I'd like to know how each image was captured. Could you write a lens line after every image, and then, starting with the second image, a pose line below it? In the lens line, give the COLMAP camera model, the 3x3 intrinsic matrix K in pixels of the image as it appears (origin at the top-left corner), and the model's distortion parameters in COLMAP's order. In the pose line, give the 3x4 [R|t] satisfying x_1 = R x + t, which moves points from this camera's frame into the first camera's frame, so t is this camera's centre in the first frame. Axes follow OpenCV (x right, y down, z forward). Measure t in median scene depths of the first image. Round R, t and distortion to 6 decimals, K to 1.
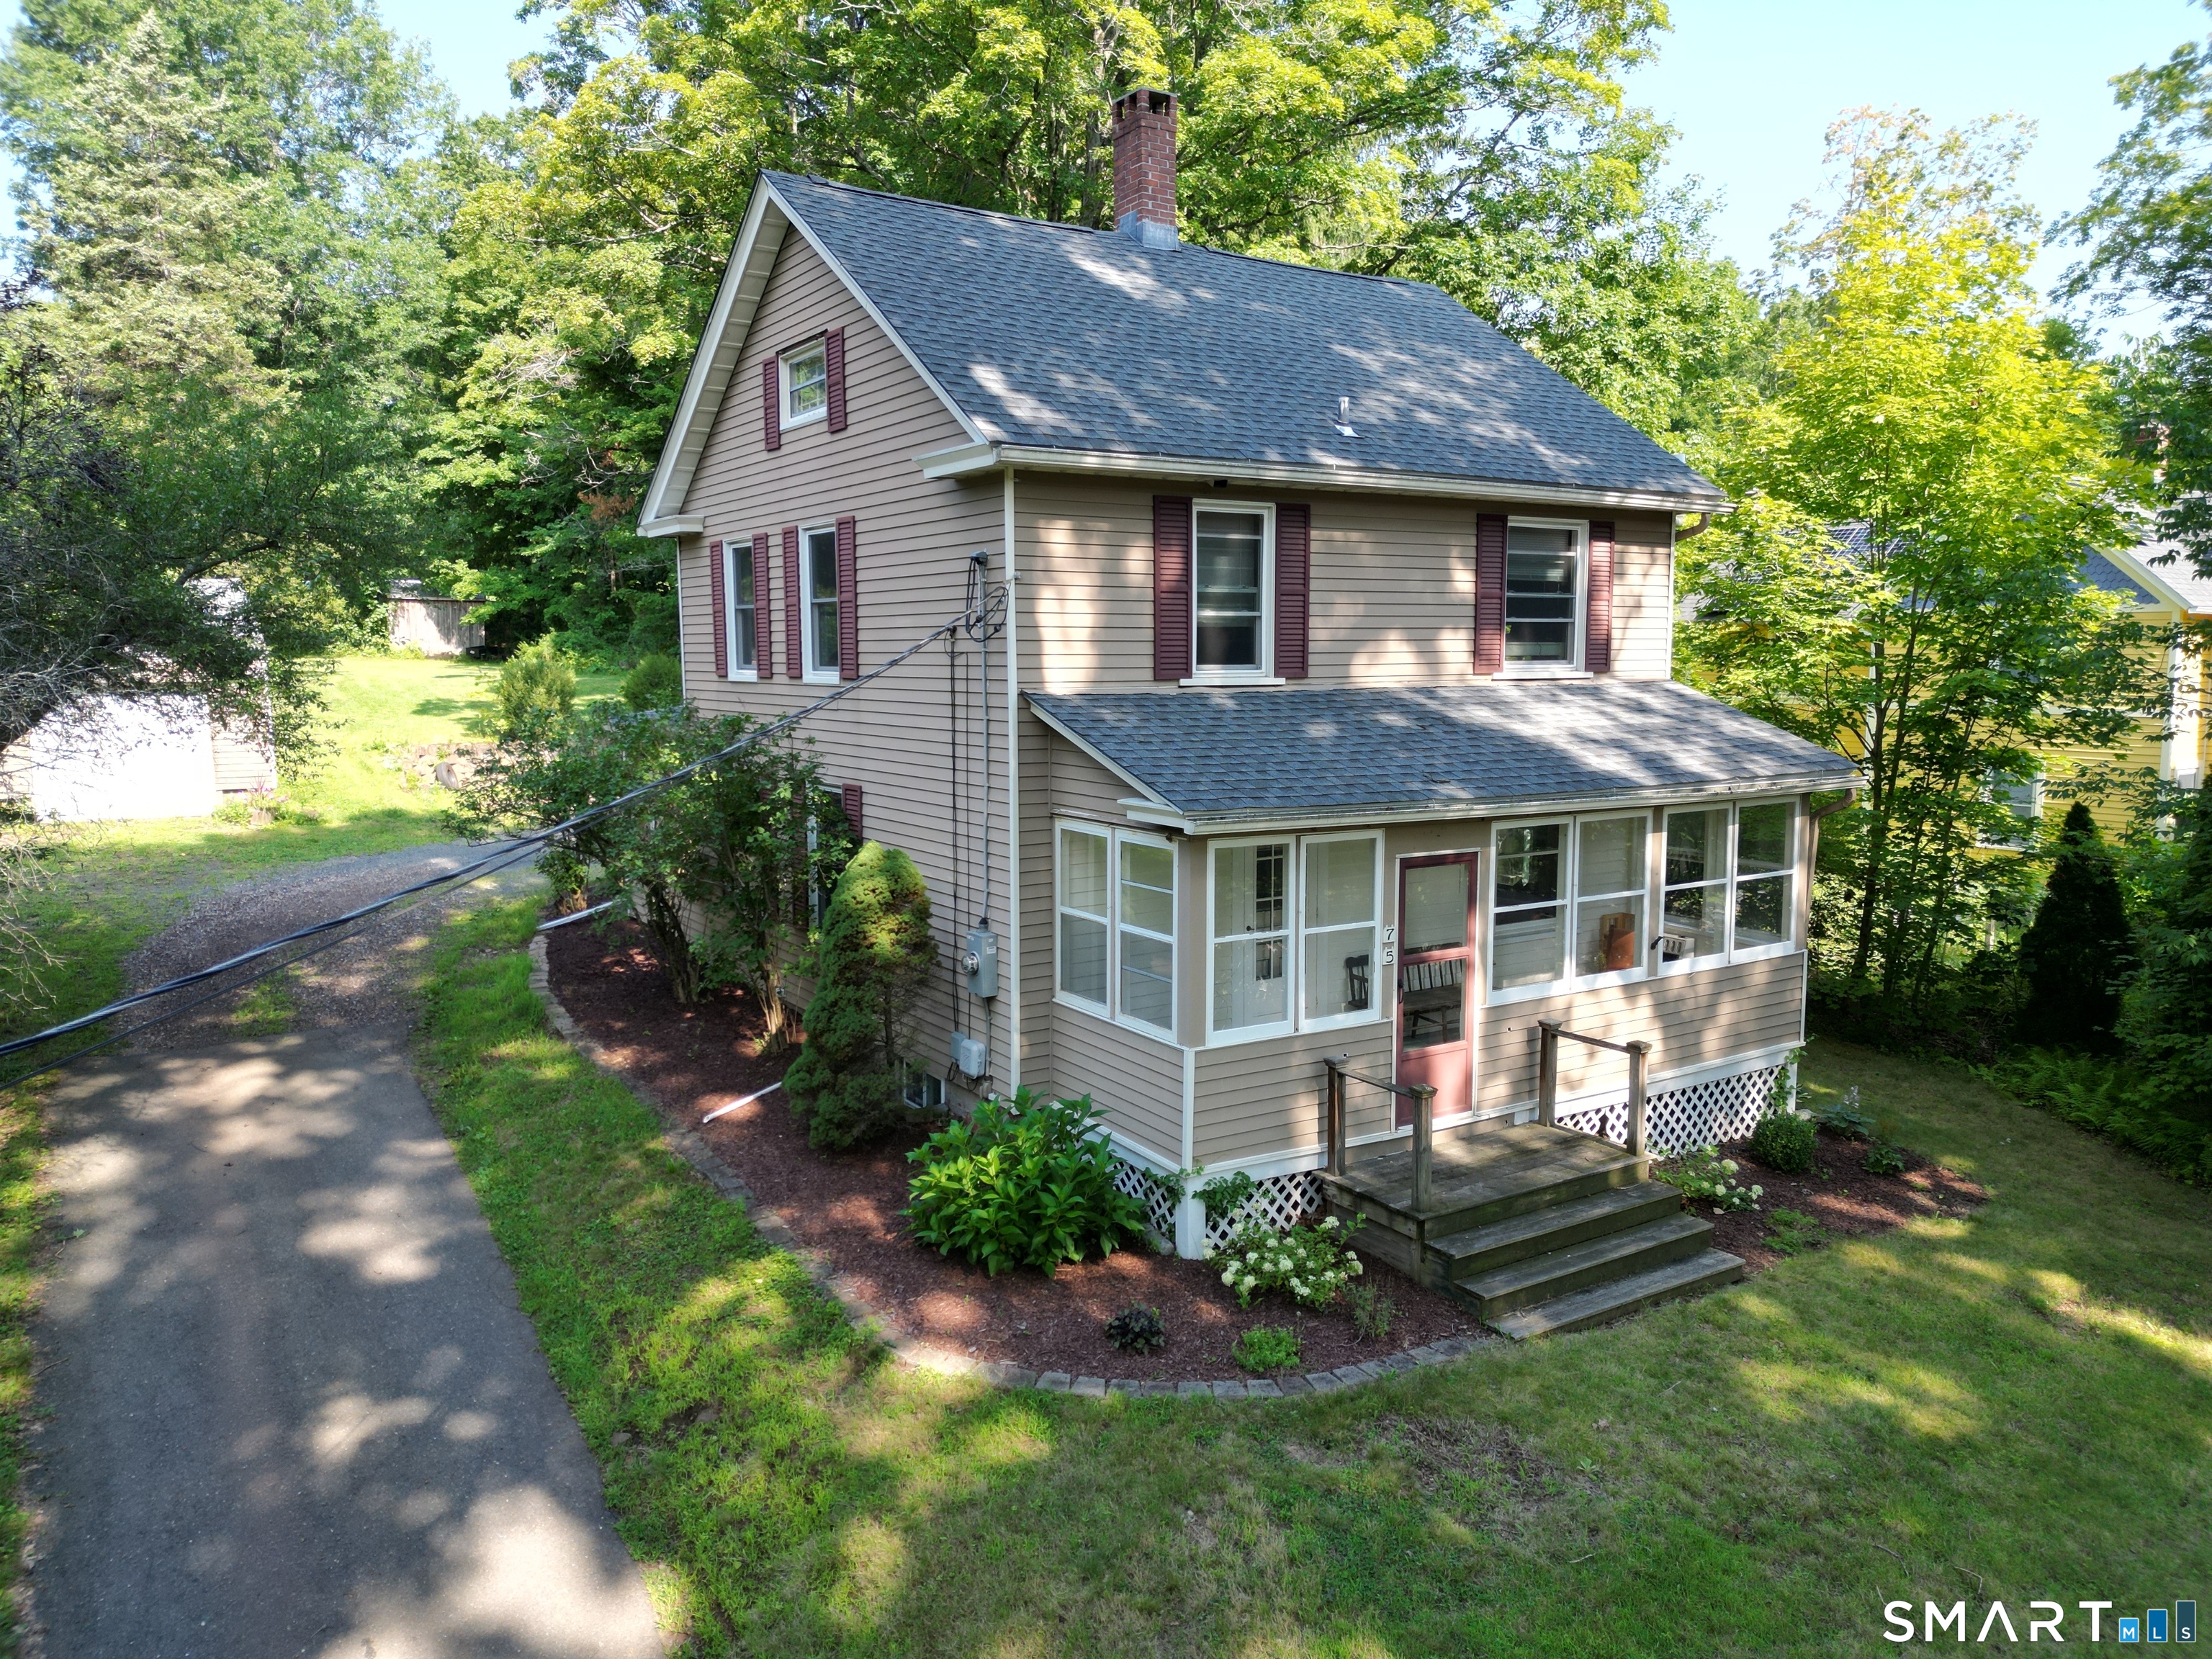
lens RADIAL K [[1610.5, 0, 1108.4], [0, 1610.5, 830.7], [0, 0, 1]] dist [0.070219, -0.071701]
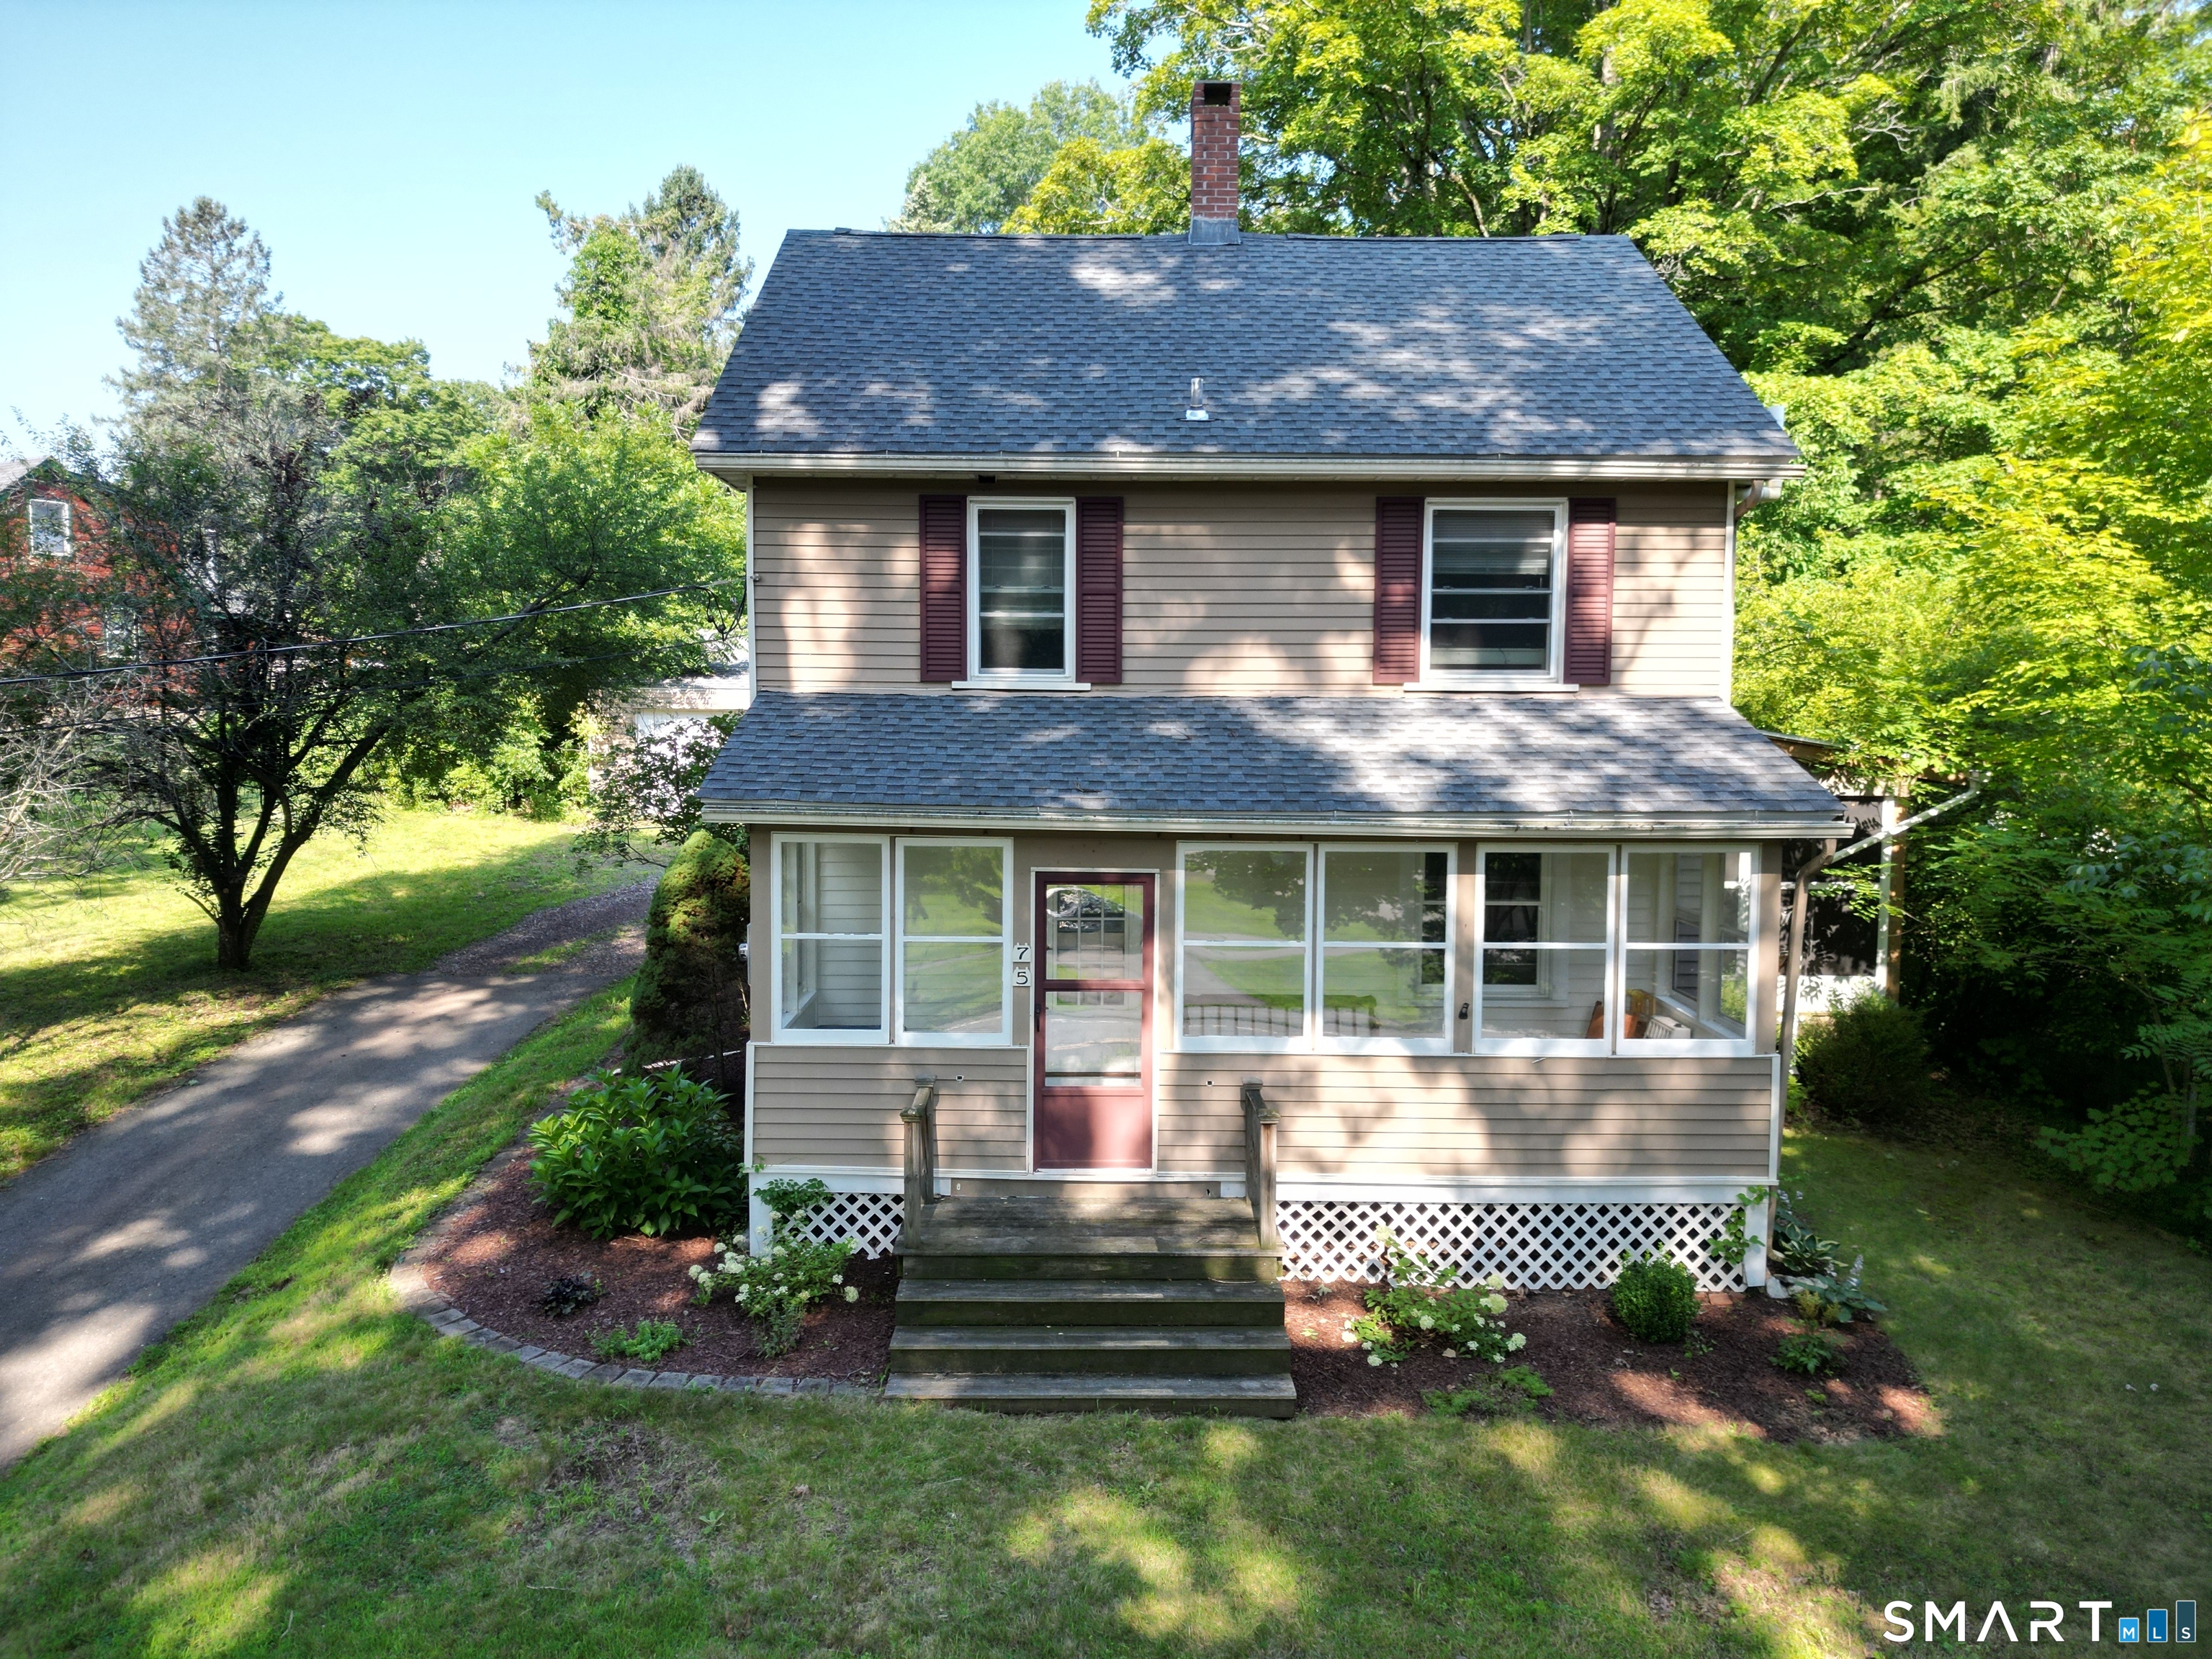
lens RADIAL K [[1610.5, 0, 1120.1], [0, 1610.5, 829.4], [0, 0, 1]] dist [0.070219, -0.071701]
pose [[0.833669, 0.047117, -0.550251, 0.646009], [-0.070217, 0.997311, -0.020986, 0.008373], [0.547783, 0.056133, 0.834735, 0.236392]]
